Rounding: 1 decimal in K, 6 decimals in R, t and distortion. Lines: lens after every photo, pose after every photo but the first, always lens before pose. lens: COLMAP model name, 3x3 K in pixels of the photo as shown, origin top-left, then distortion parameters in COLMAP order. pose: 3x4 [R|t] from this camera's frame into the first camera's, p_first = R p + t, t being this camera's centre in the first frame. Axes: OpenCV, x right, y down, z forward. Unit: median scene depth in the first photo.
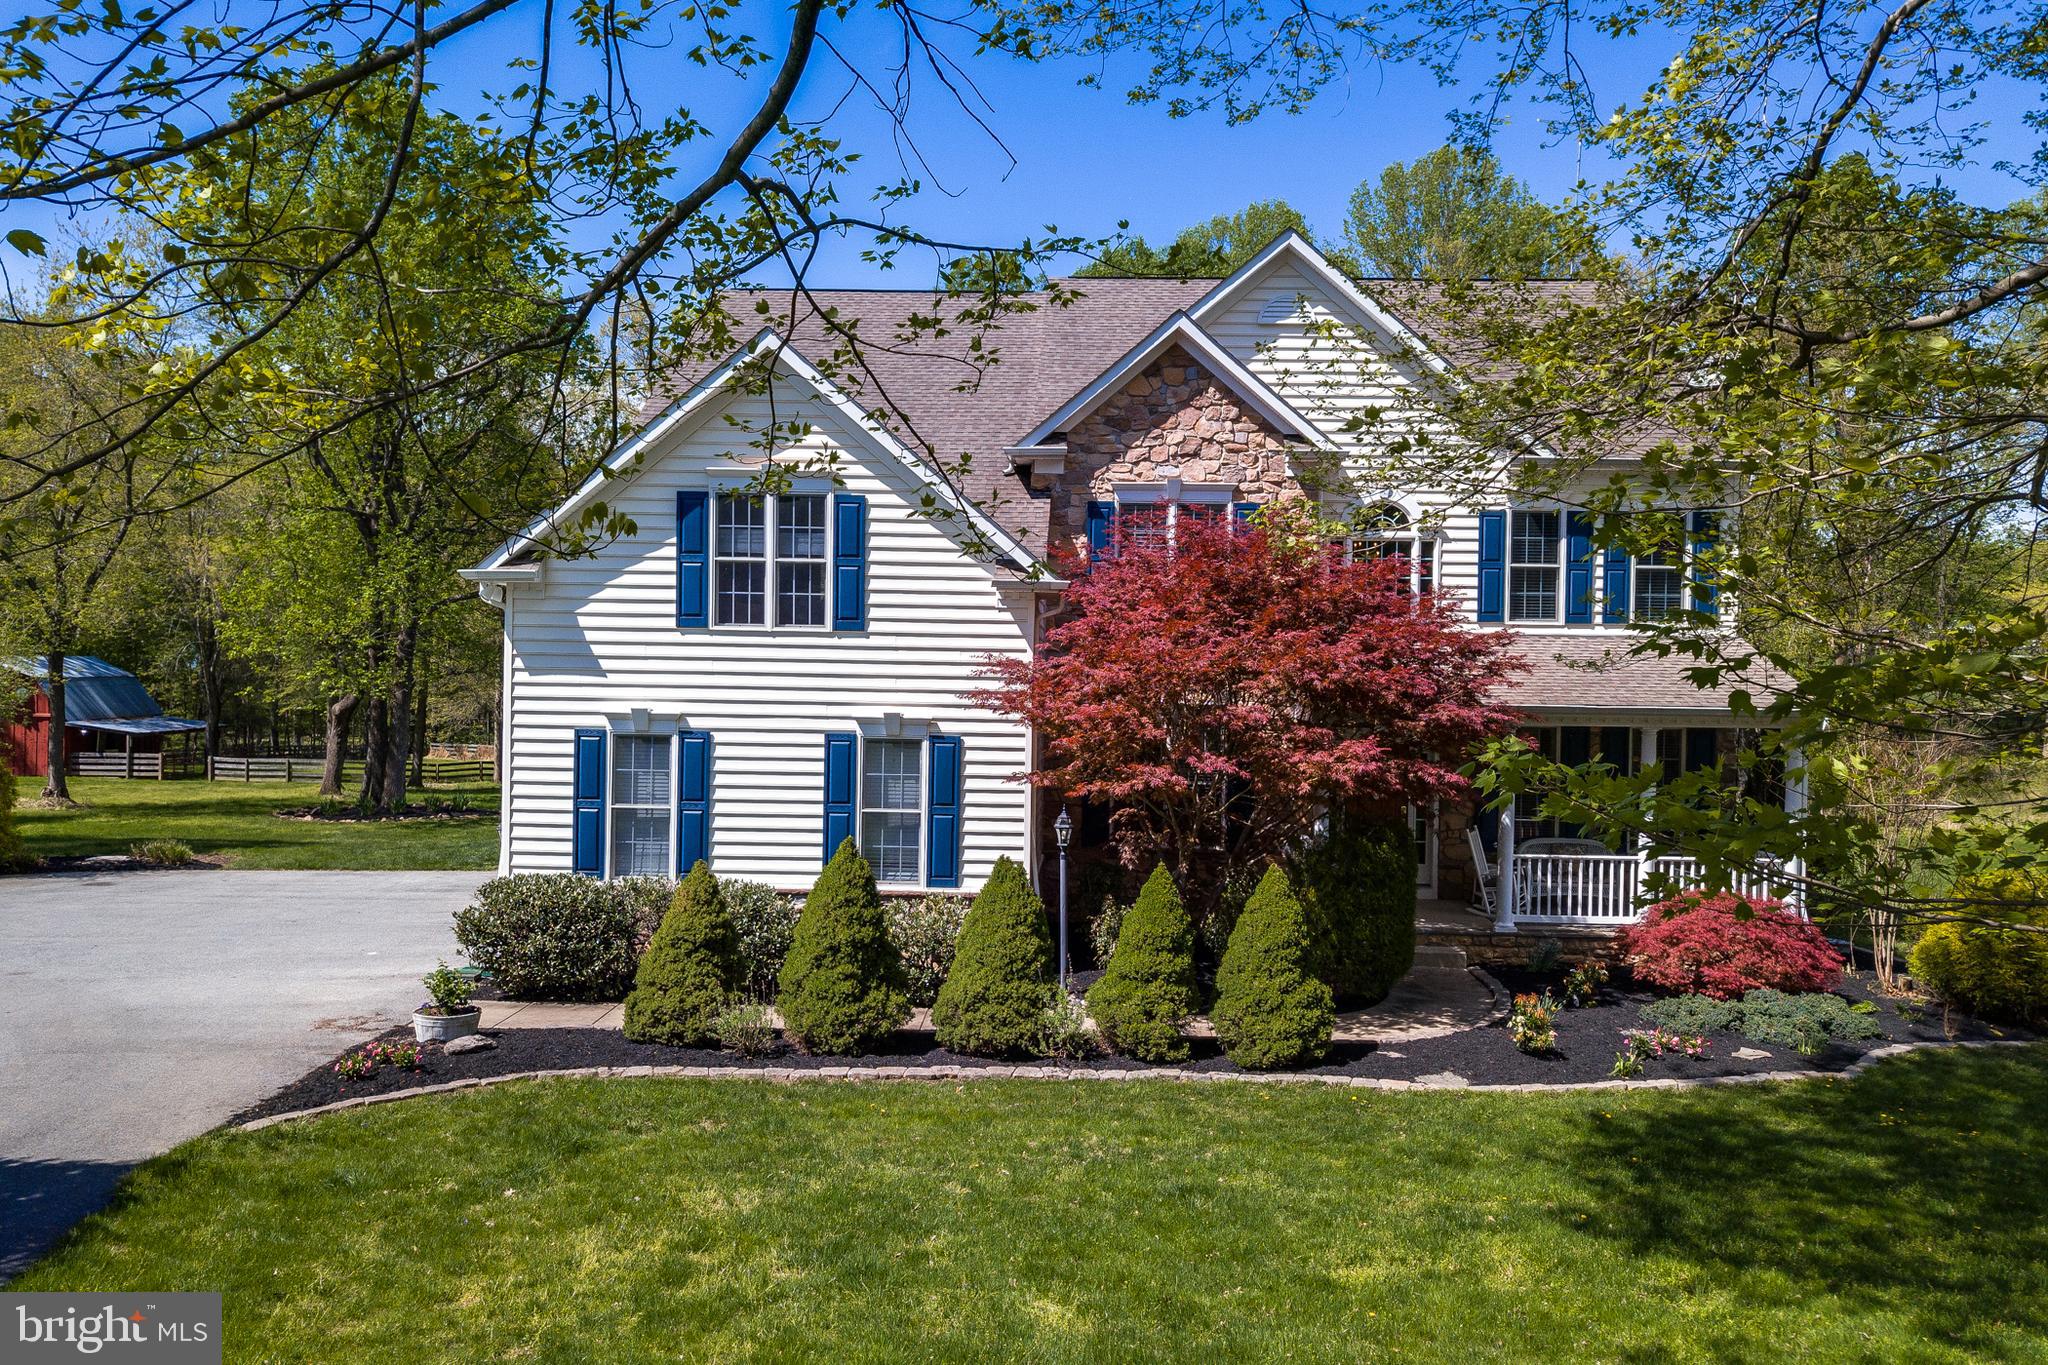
lens RADIAL K [[1596.2, 0, 994.3], [0, 1596.2, 701.9], [0, 0, 1]] dist [0.034435, -0.033544]
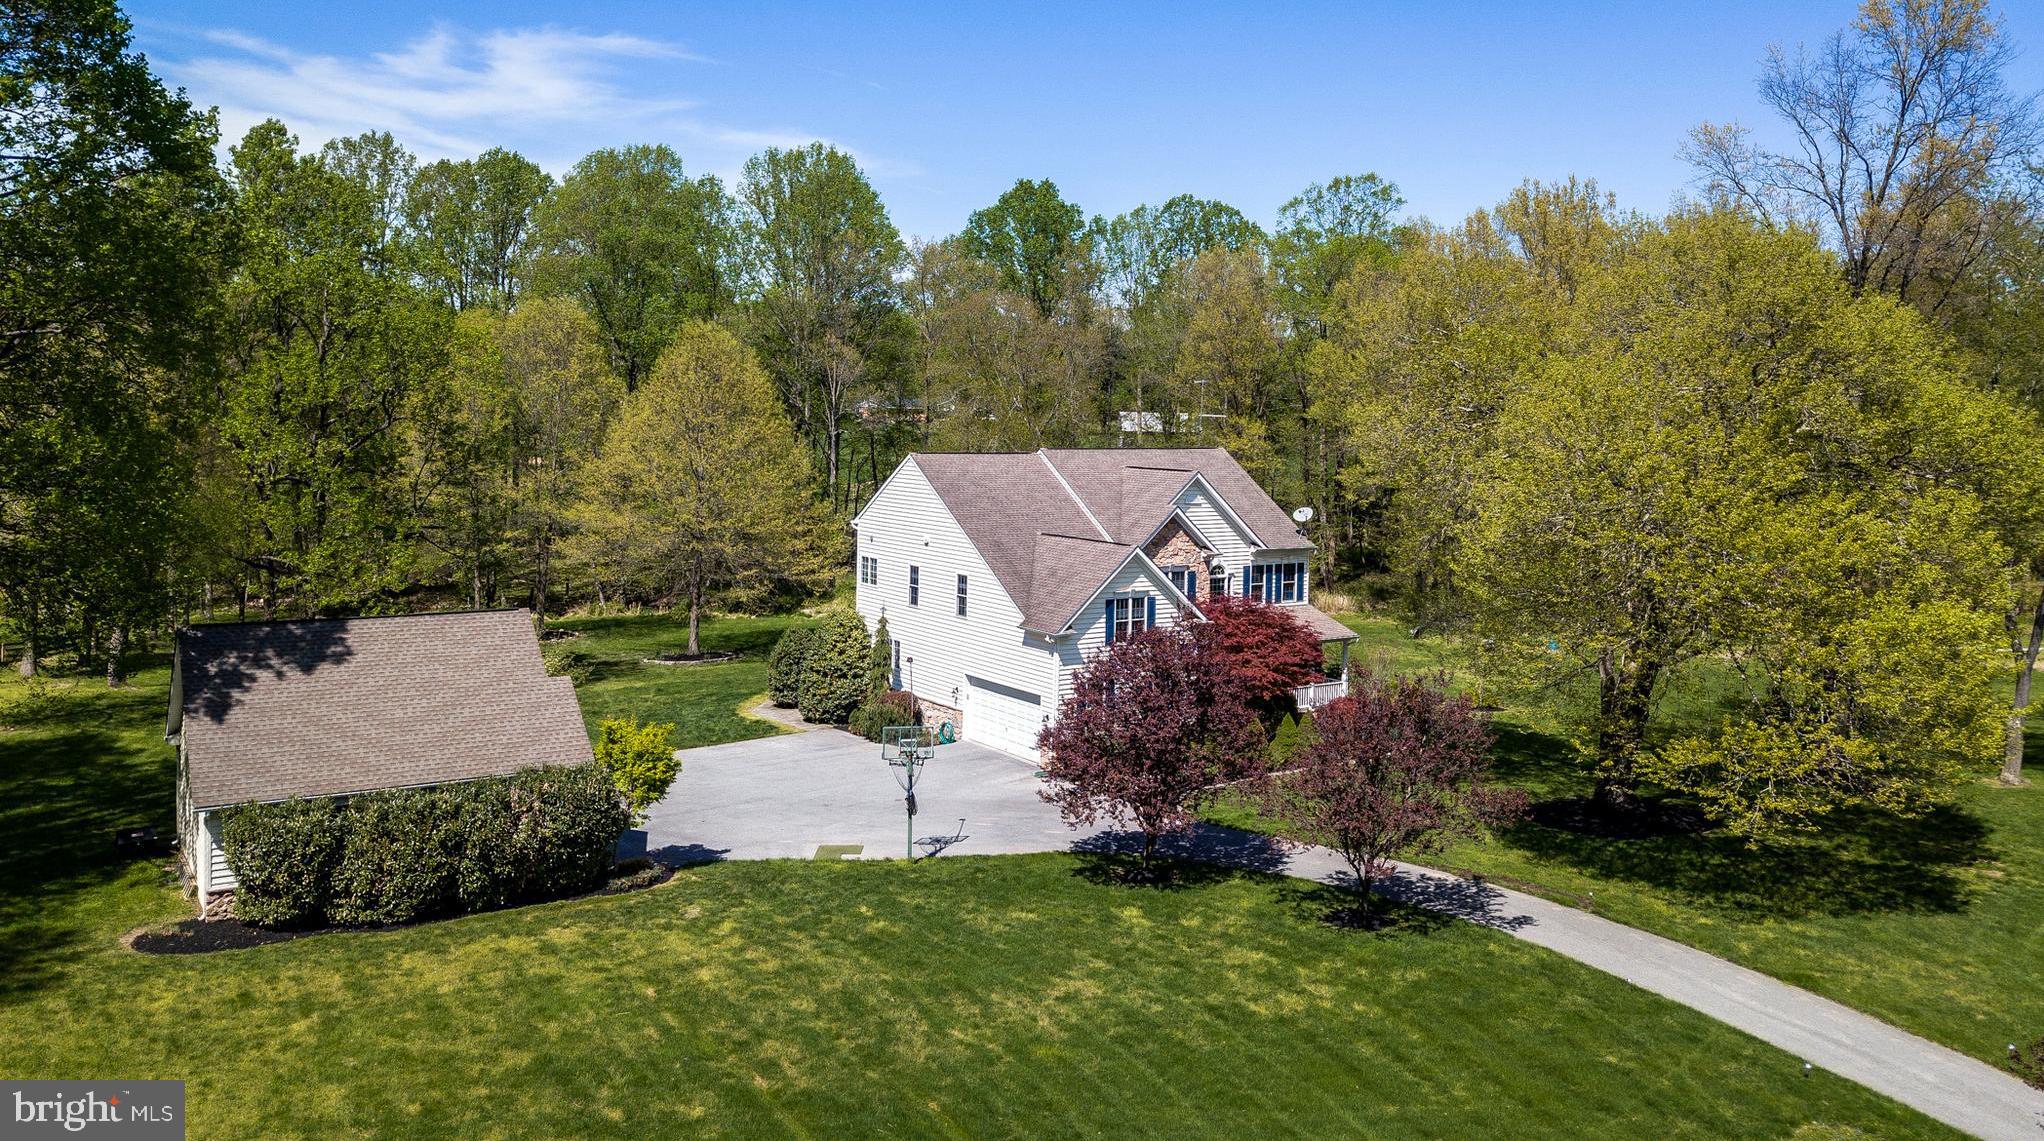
lens RADIAL K [[1595.5, 0, 1022.1], [0, 1595.5, 435.5], [0, 0, 1]] dist [0.006695, 0.007331]
pose [[0.788238, -0.016255, 0.615156, -2.105389], [0.012526, 0.999868, 0.010371, -0.463093], [-0.615243, -0.000469, 0.788337, -1.202751]]
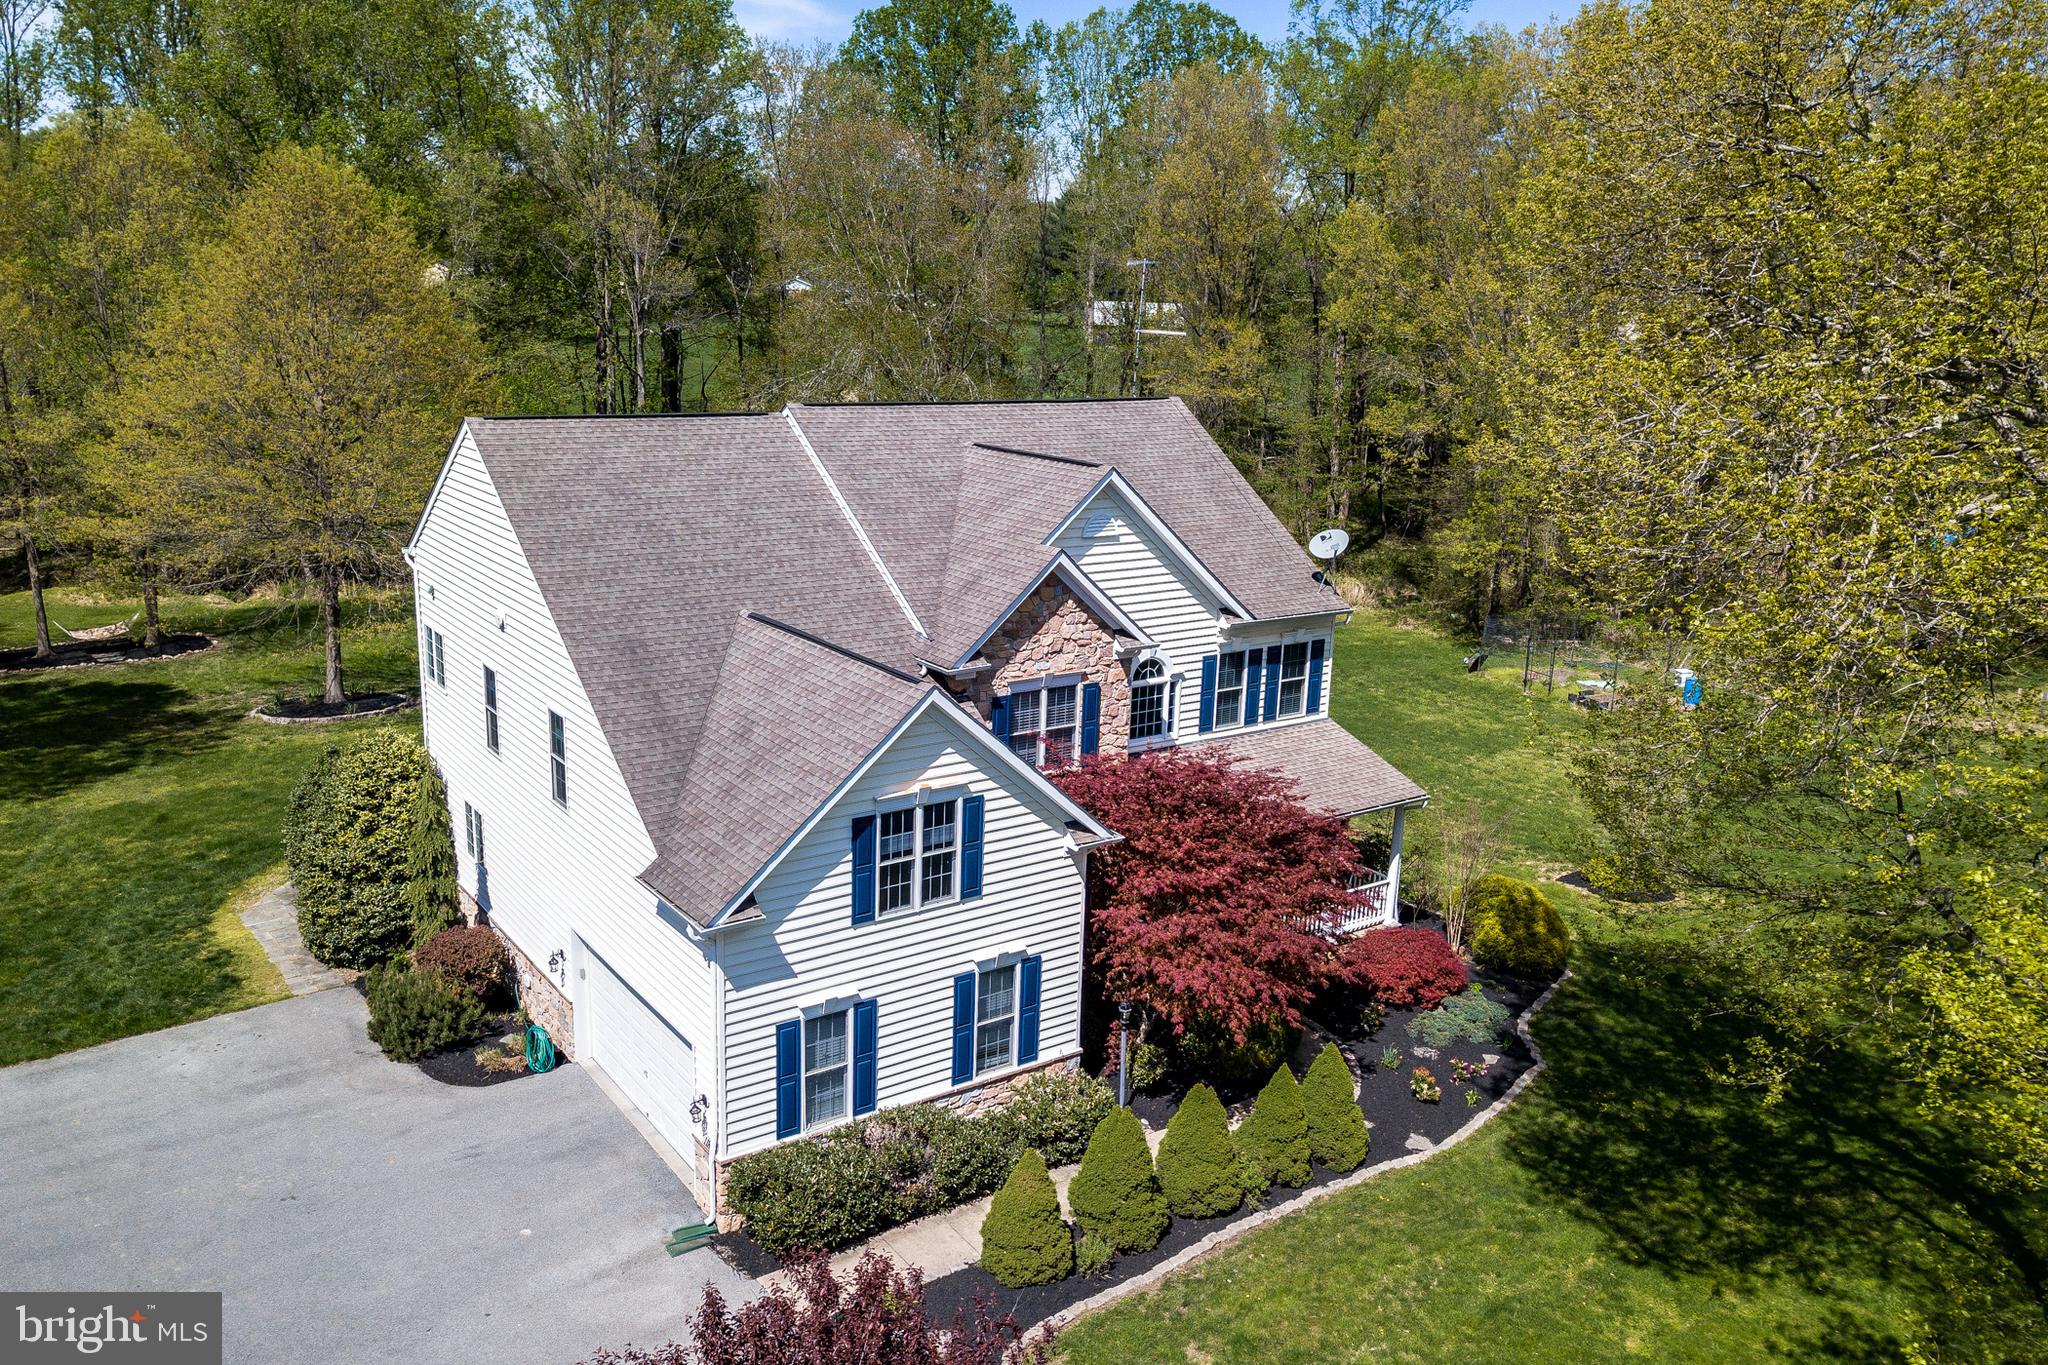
lens RADIAL K [[1596.2, 0, 1008.8], [0, 1596.2, 675.3], [0, 0, 1]] dist [0.034435, -0.033544]
pose [[0.786962, -0.141380, 0.600585, -0.802574], [0.000230, 0.973460, 0.228856, -0.505540], [-0.617002, -0.179963, 0.766109, 0.039327]]
